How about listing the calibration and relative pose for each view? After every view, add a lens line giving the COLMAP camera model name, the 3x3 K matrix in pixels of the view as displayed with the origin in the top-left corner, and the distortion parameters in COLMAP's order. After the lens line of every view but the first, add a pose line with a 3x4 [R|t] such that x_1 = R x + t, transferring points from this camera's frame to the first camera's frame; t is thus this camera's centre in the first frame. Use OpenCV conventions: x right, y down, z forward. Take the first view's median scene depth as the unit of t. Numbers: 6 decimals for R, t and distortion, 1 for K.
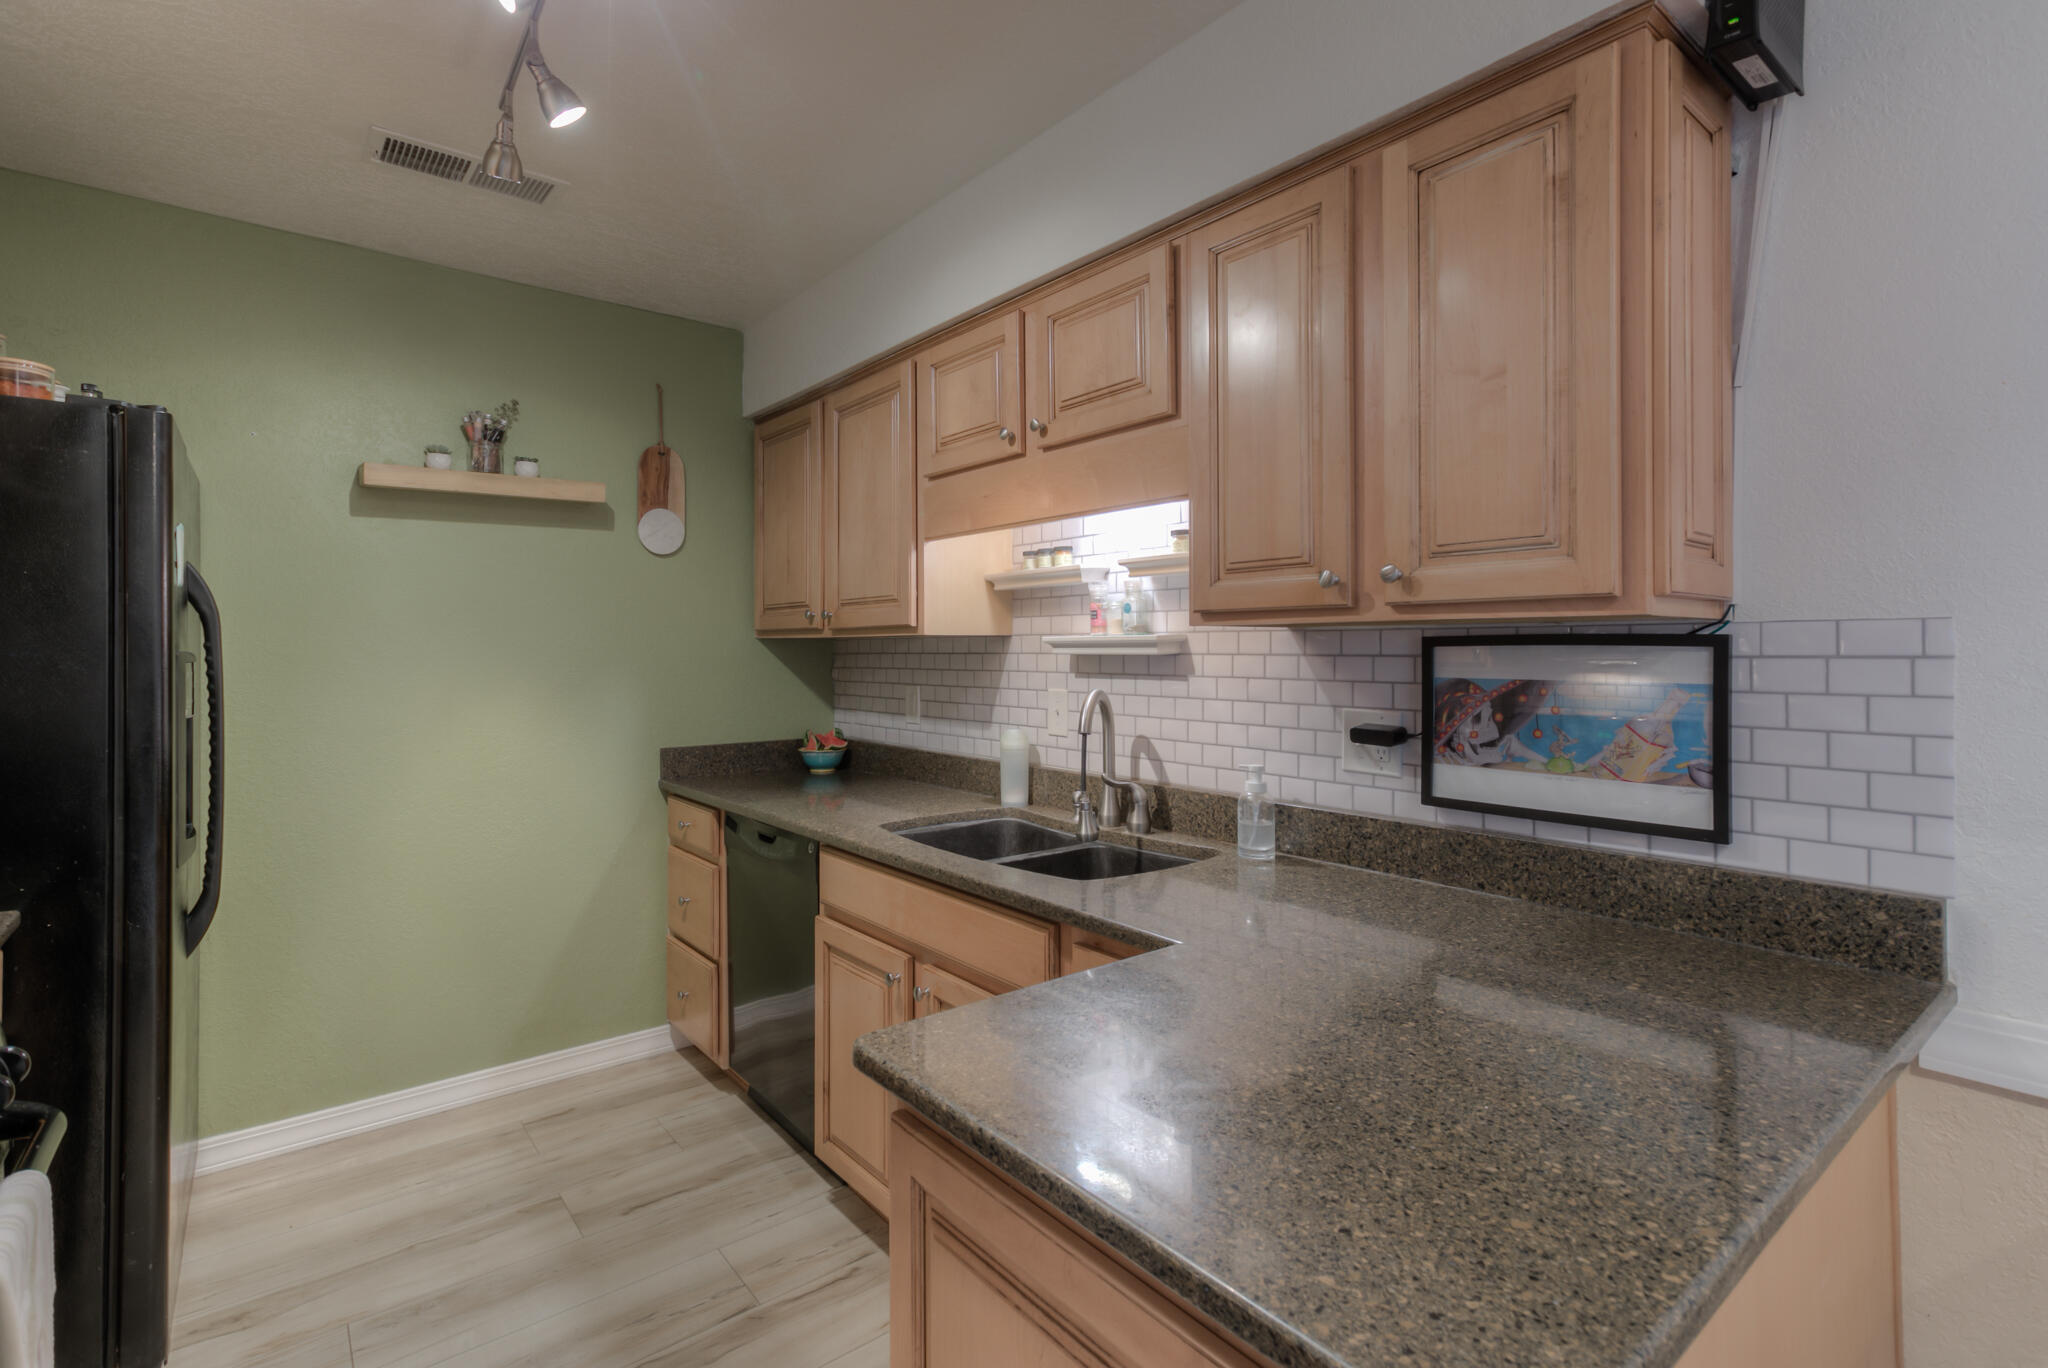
lens RADIAL K [[960.8, 0, 1010.0], [0, 960.8, 658.9], [0, 0, 1]] dist [0.003422, 0.001335]
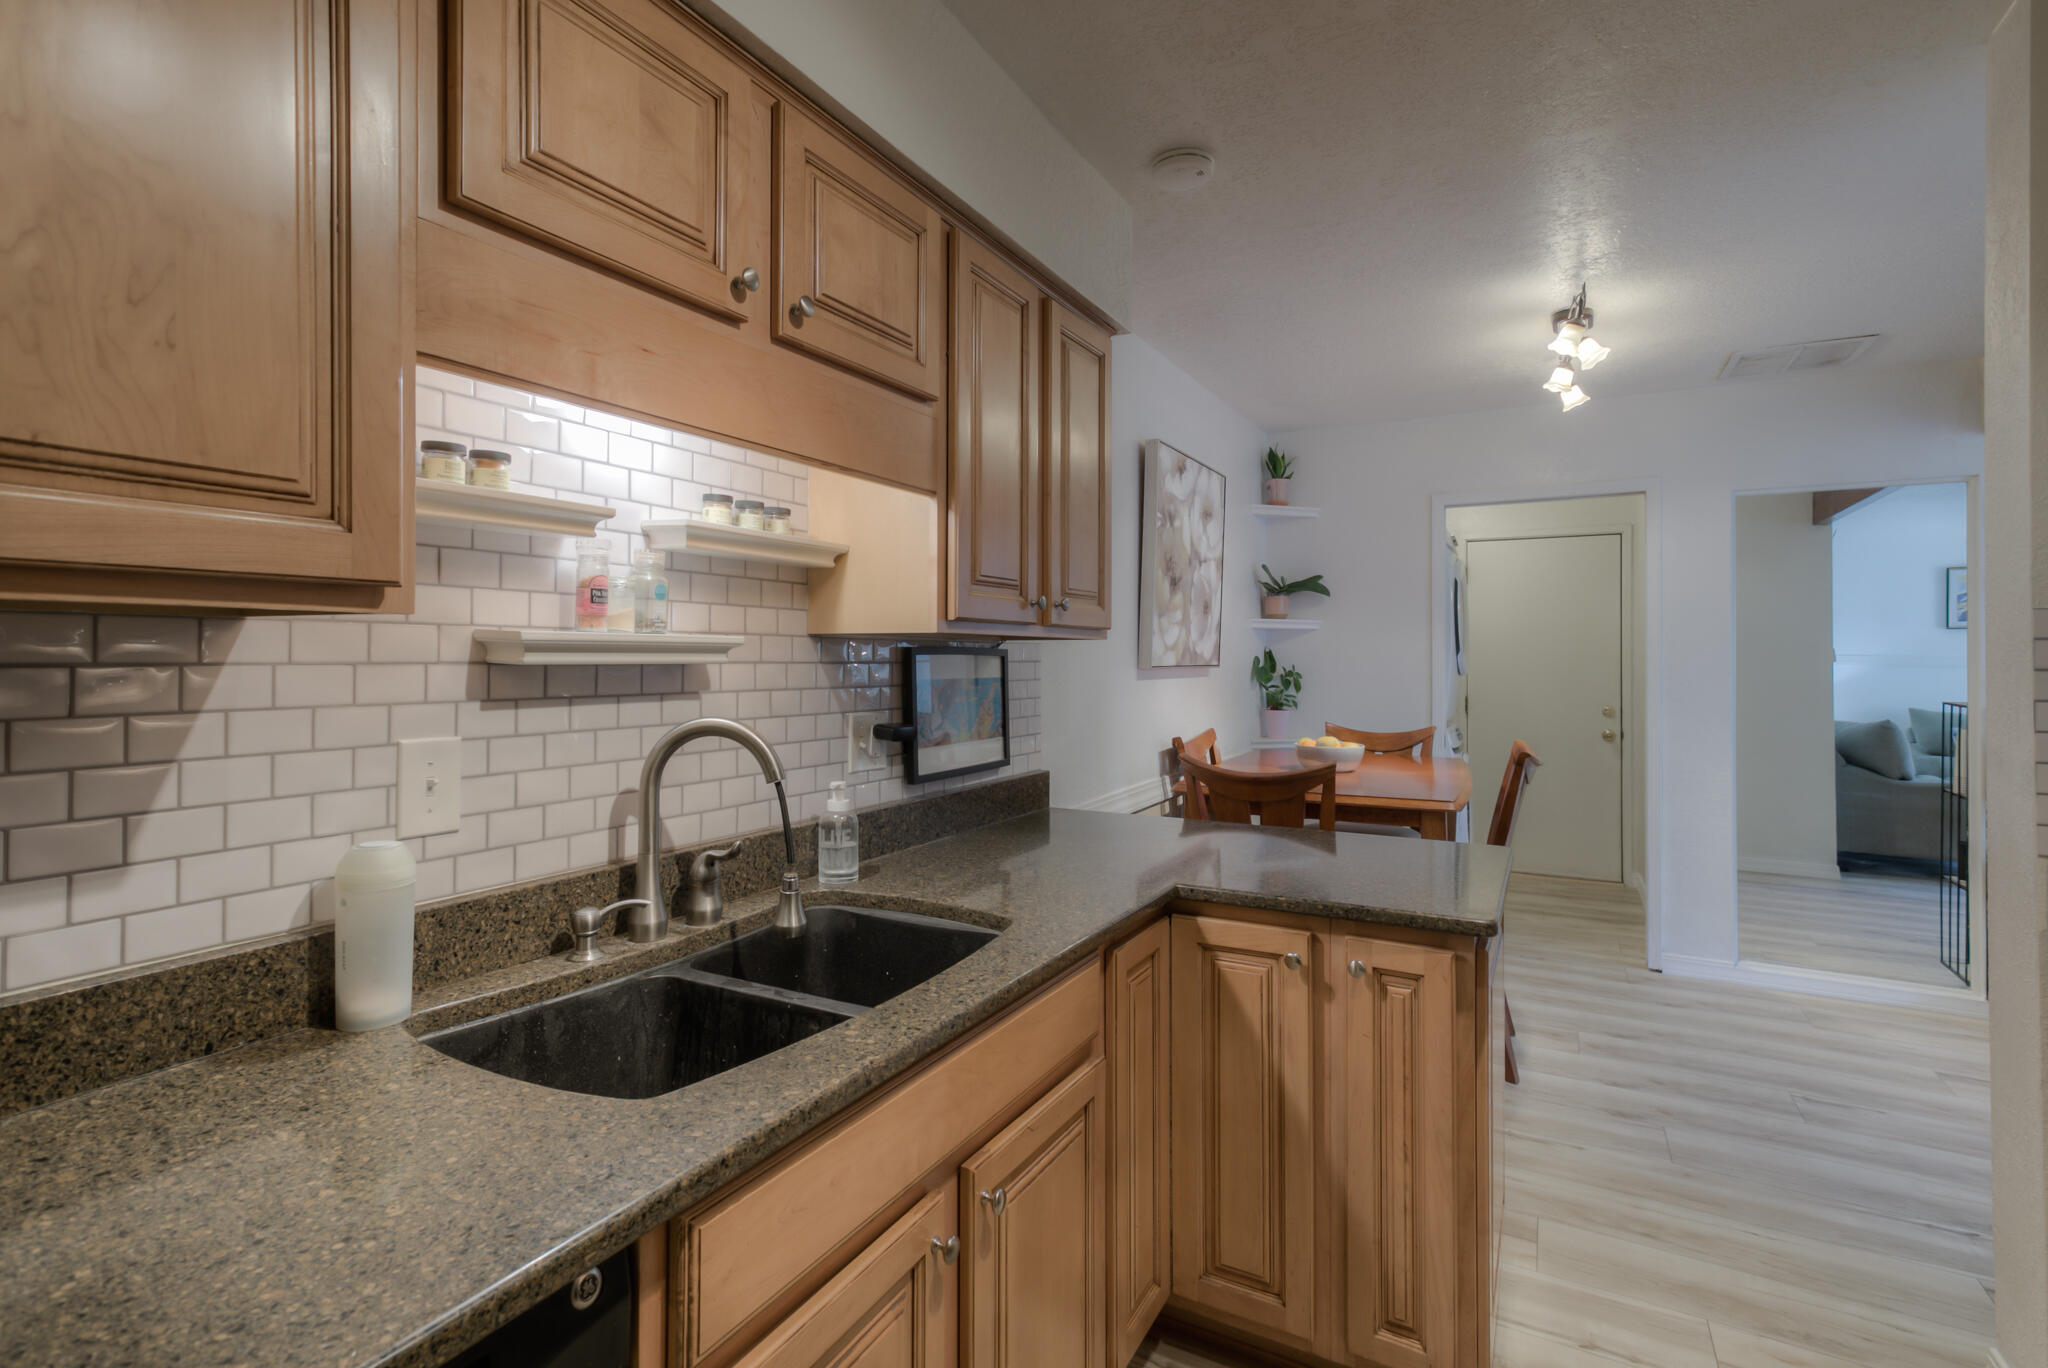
lens RADIAL K [[960.8, 0, 1010.0], [0, 960.8, 658.9], [0, 0, 1]] dist [0.003422, 0.001335]
pose [[-0.367972, -0.001490, 0.929836, -0.648410], [0.006511, 0.999970, 0.004179, -0.010351], [-0.929814, 0.007592, -0.367951, 1.160366]]
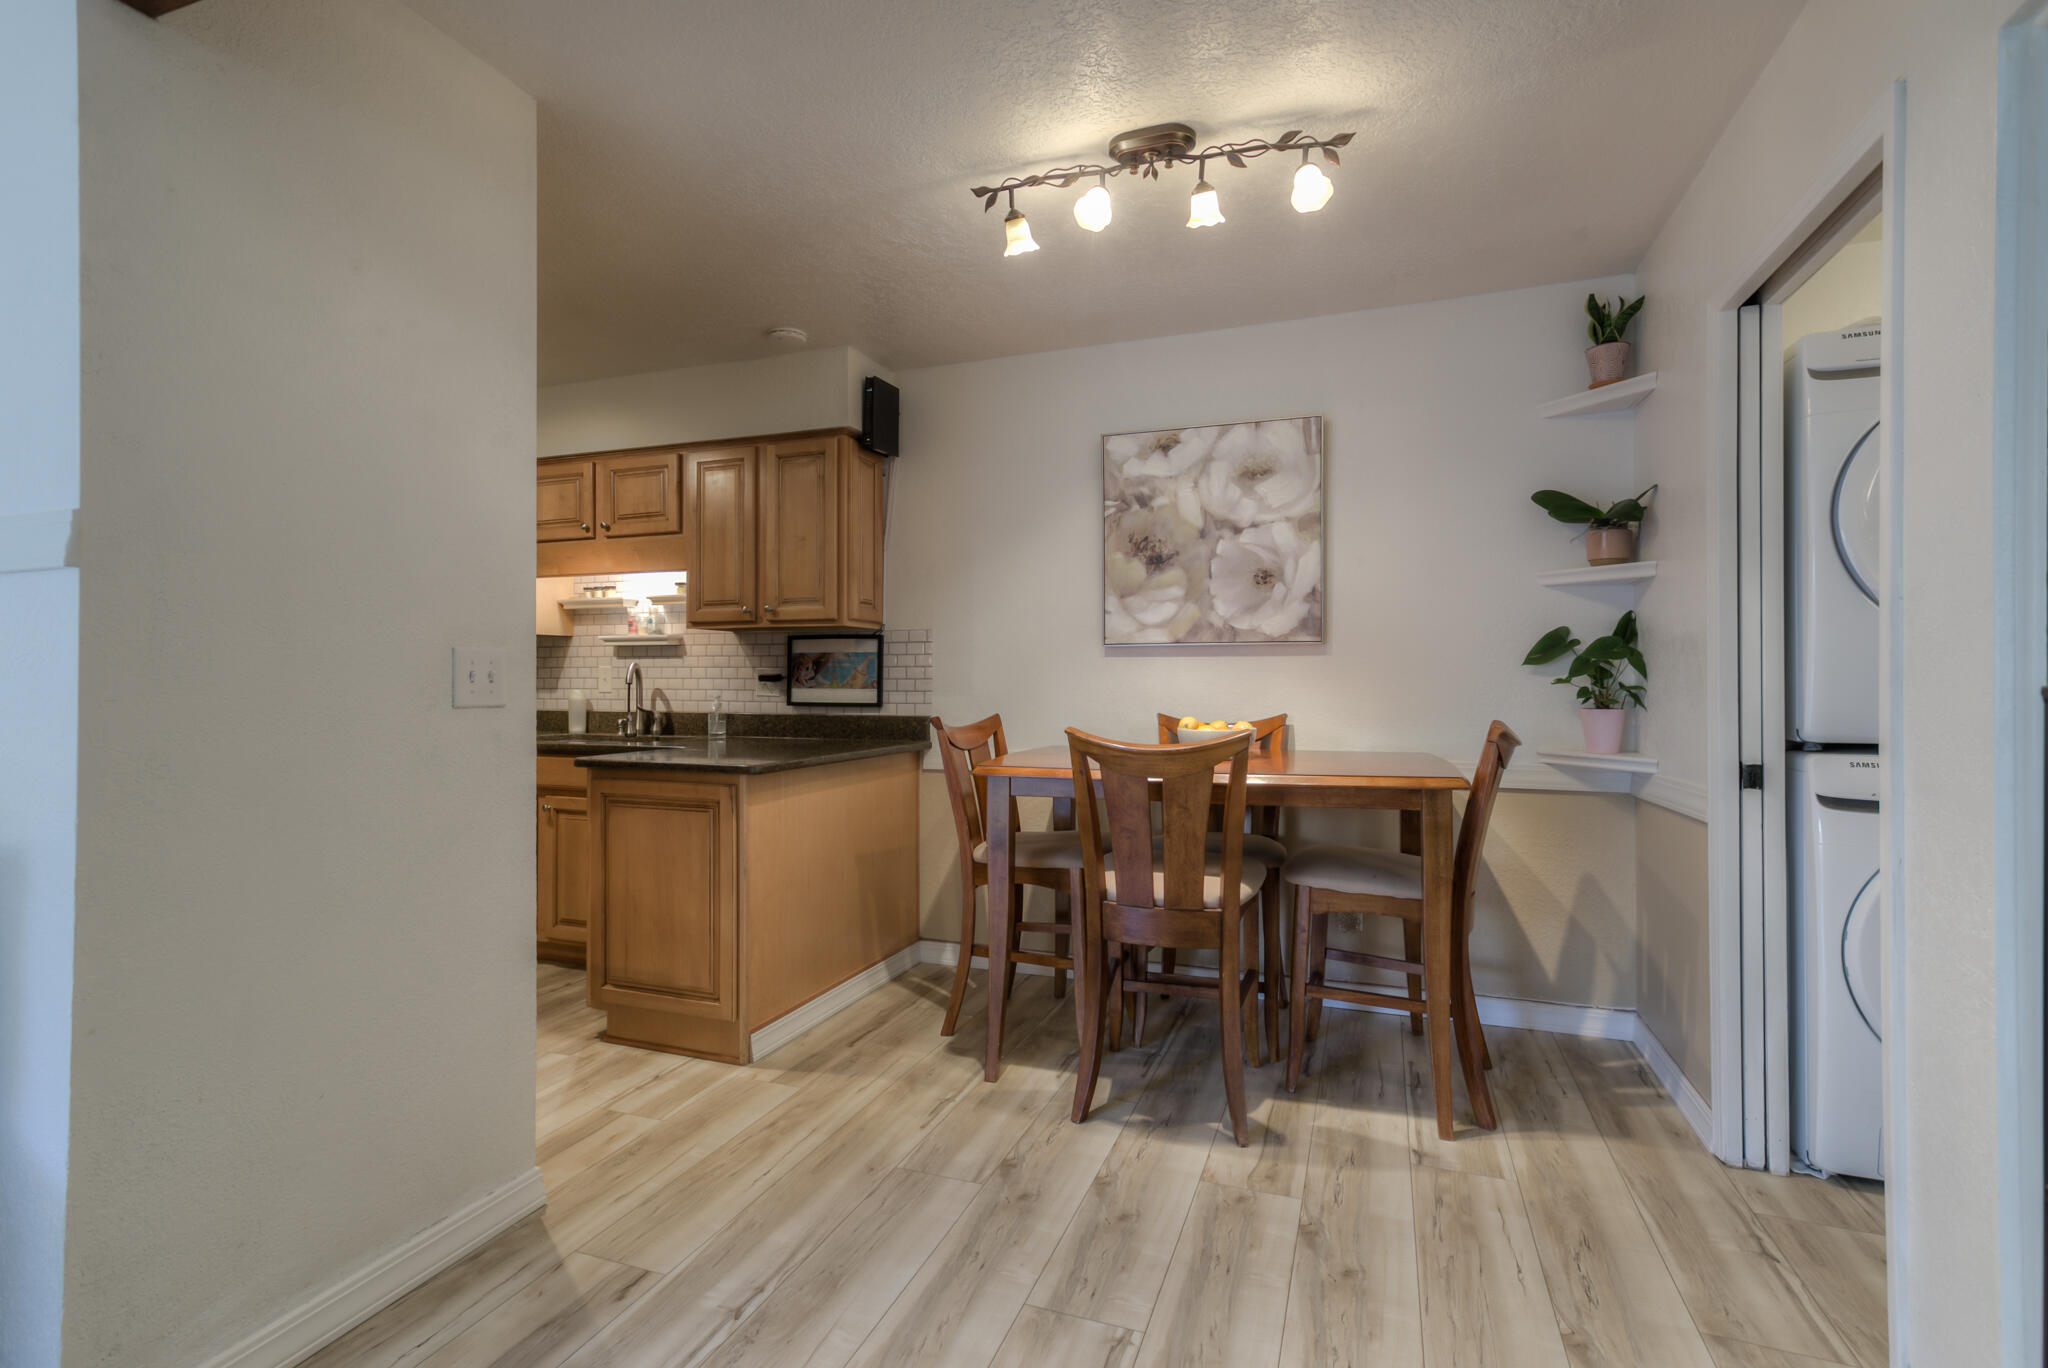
lens RADIAL K [[960.8, 0, 1010.0], [0, 960.8, 658.9], [0, 0, 1]] dist [0.003422, 0.001335]
pose [[0.861301, 0.012399, 0.507943, -0.265862], [0.002838, 0.999569, -0.029211, 0.092083], [-0.508087, 0.026601, 0.860895, -1.156151]]
